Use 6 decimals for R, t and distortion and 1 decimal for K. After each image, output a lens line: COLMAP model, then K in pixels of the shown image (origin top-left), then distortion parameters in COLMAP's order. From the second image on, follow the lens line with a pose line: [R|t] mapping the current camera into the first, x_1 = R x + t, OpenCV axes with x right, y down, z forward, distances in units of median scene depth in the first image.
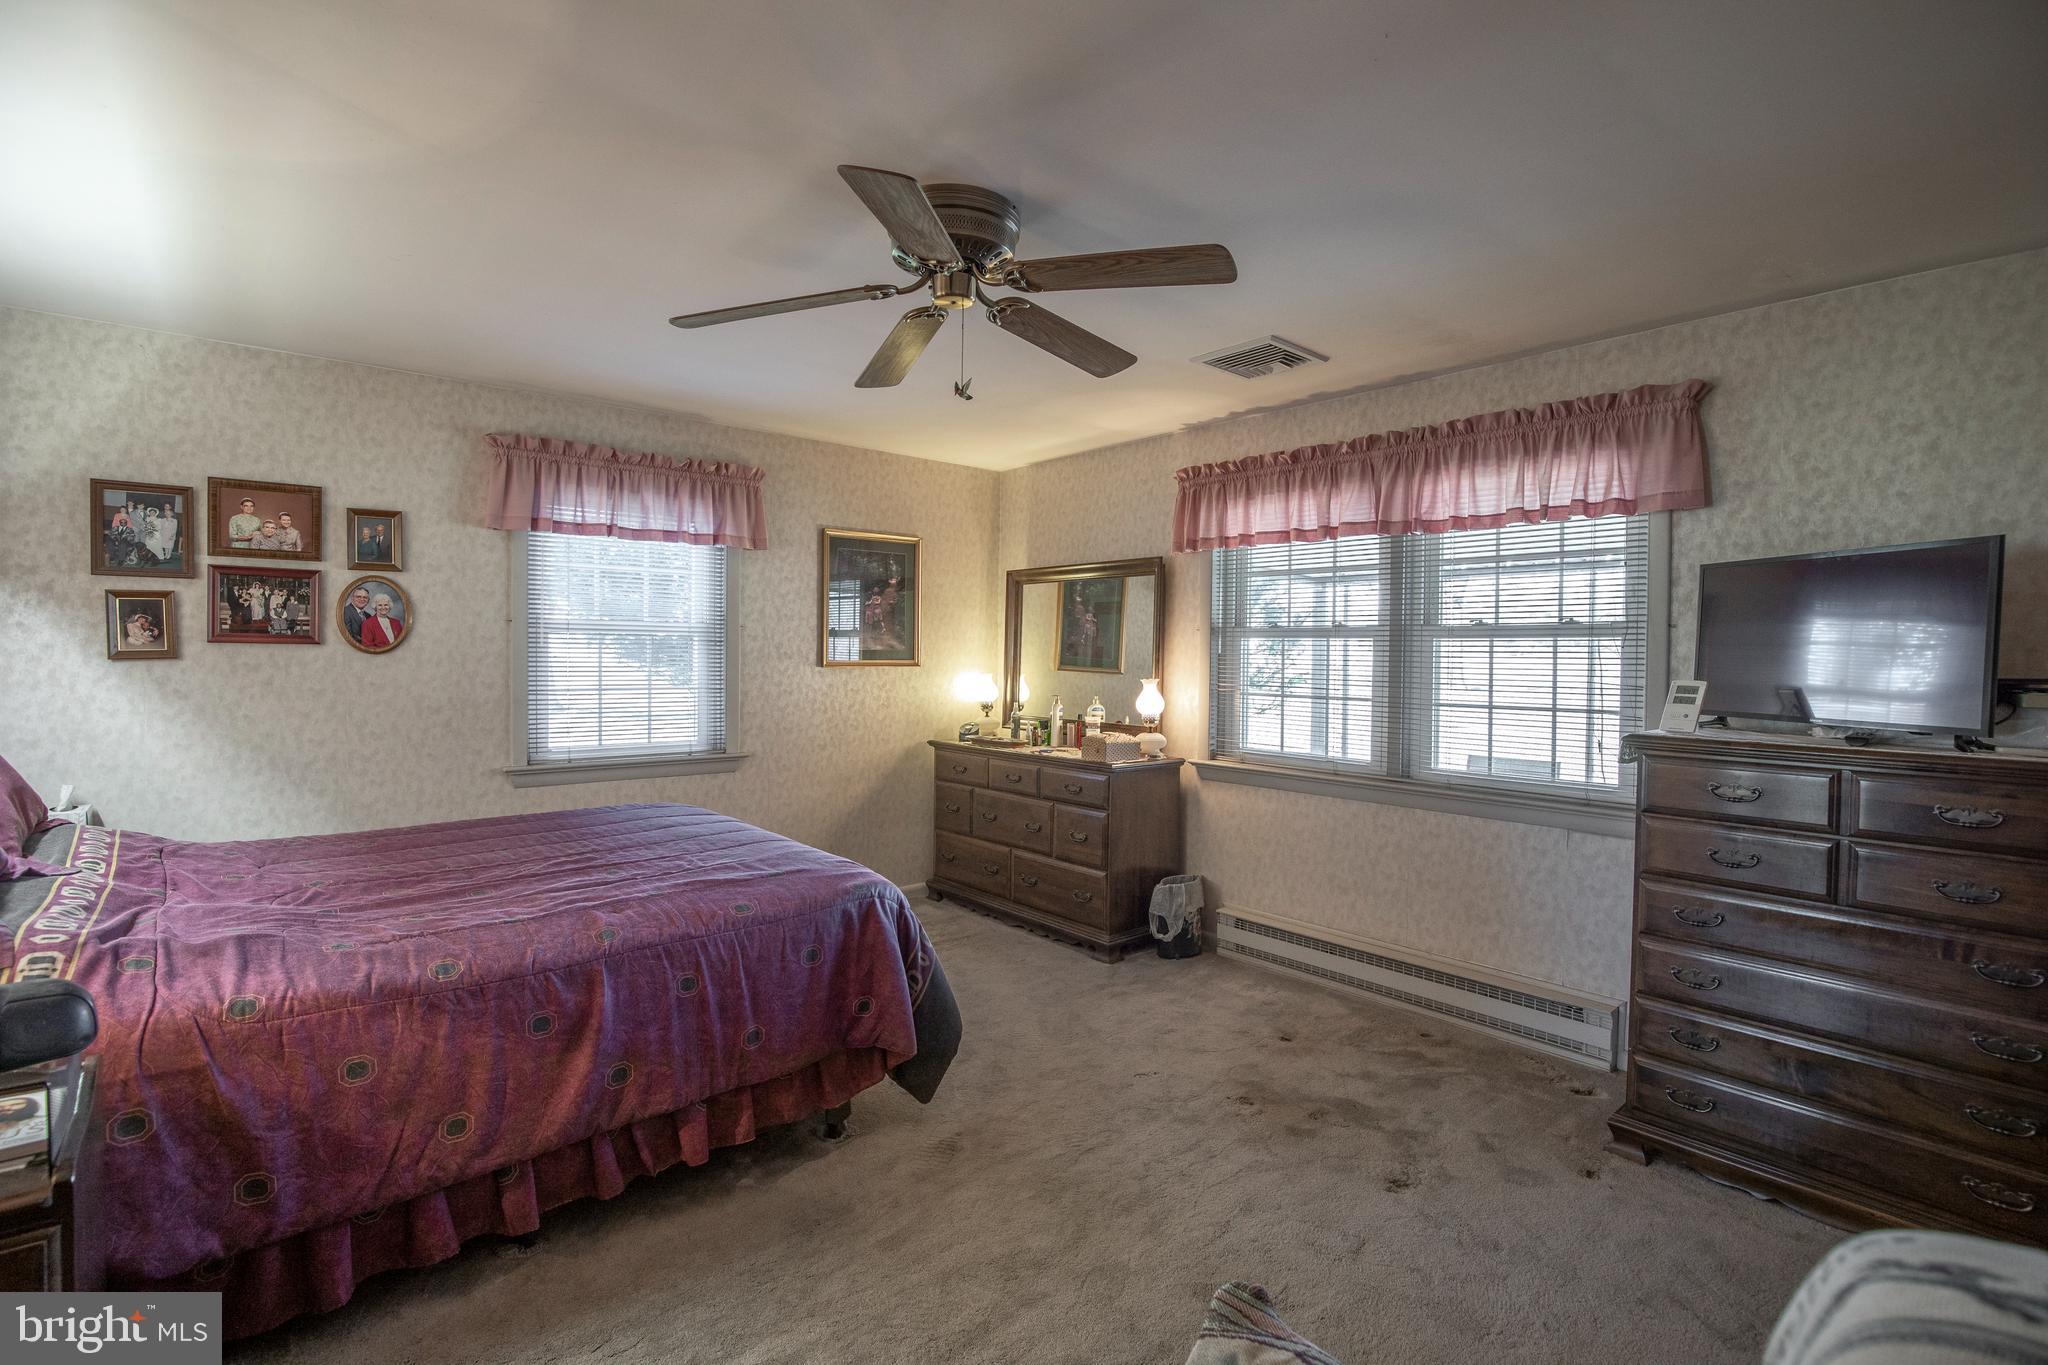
lens RADIAL K [[936.2, 0, 1033.6], [0, 936.2, 669.8], [0, 0, 1]] dist [-0.035479, 0.006685]
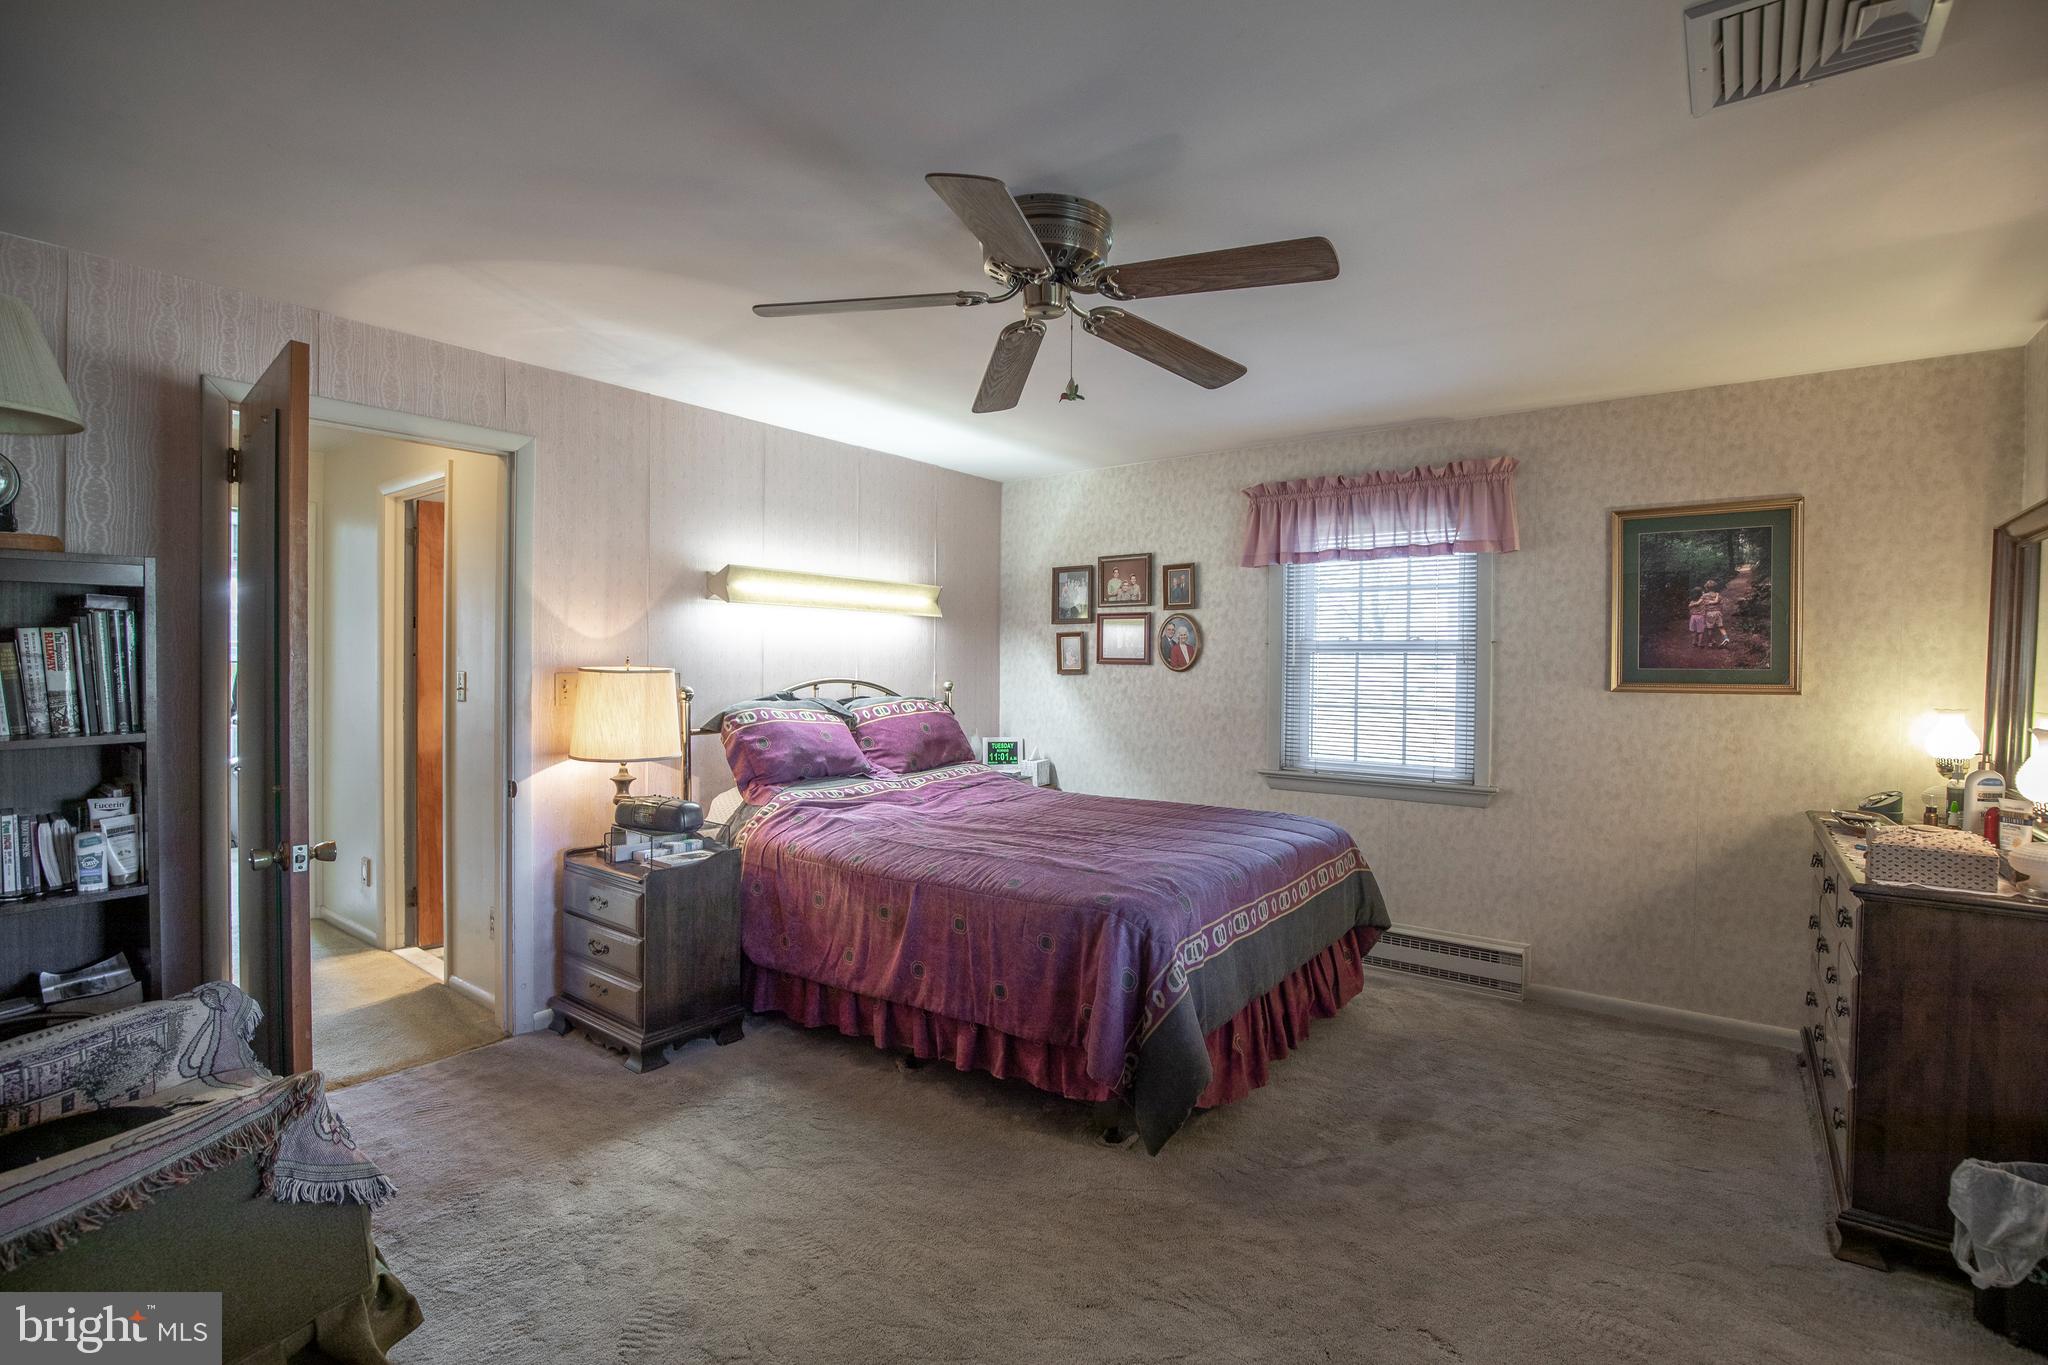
lens RADIAL K [[936.2, 0, 1033.6], [0, 936.2, 669.8], [0, 0, 1]] dist [-0.035479, 0.006685]
pose [[0.209215, -0.002555, -0.977866, 0.527244], [-0.024462, 0.999670, -0.007846, -0.003920], [0.977564, 0.025562, 0.209084, 0.472946]]
